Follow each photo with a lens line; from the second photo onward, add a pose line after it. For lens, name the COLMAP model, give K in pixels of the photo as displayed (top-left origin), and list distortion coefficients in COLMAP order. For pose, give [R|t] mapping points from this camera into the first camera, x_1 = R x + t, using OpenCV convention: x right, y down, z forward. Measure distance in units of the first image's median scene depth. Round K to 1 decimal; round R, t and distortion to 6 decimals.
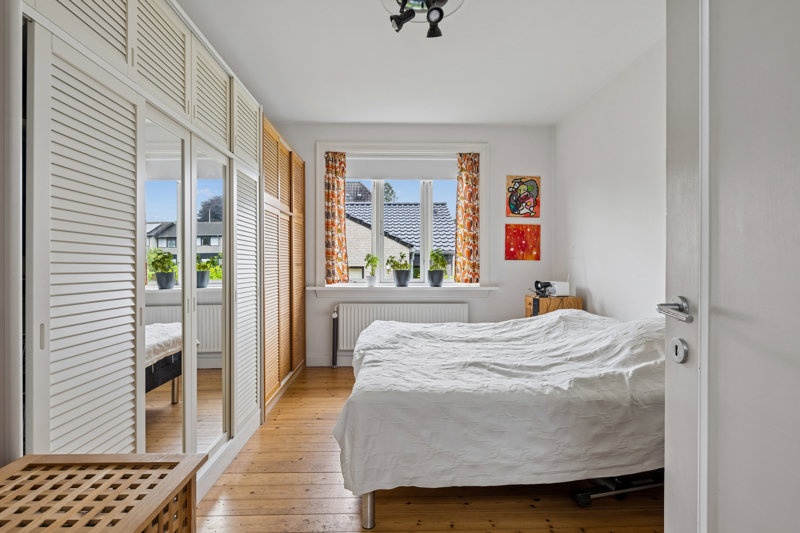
lens RADIAL K [[438.9, 0, 402.6], [0, 438.9, 265.8], [0, 0, 1]] dist [-0.000879, -0.000005]
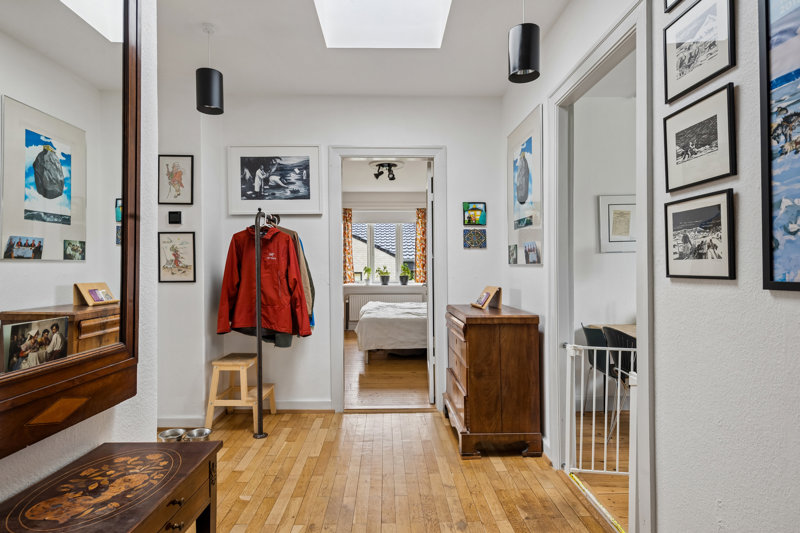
lens RADIAL K [[438.9, 0, 396.4], [0, 438.9, 268.8], [0, 0, 1]] dist [-0.000879, -0.000005]
pose [[0.999935, -0.009411, -0.006374, 0.057235], [0.009402, 0.999955, -0.001498, -0.014443], [0.006388, 0.001438, 0.999979, -0.765711]]
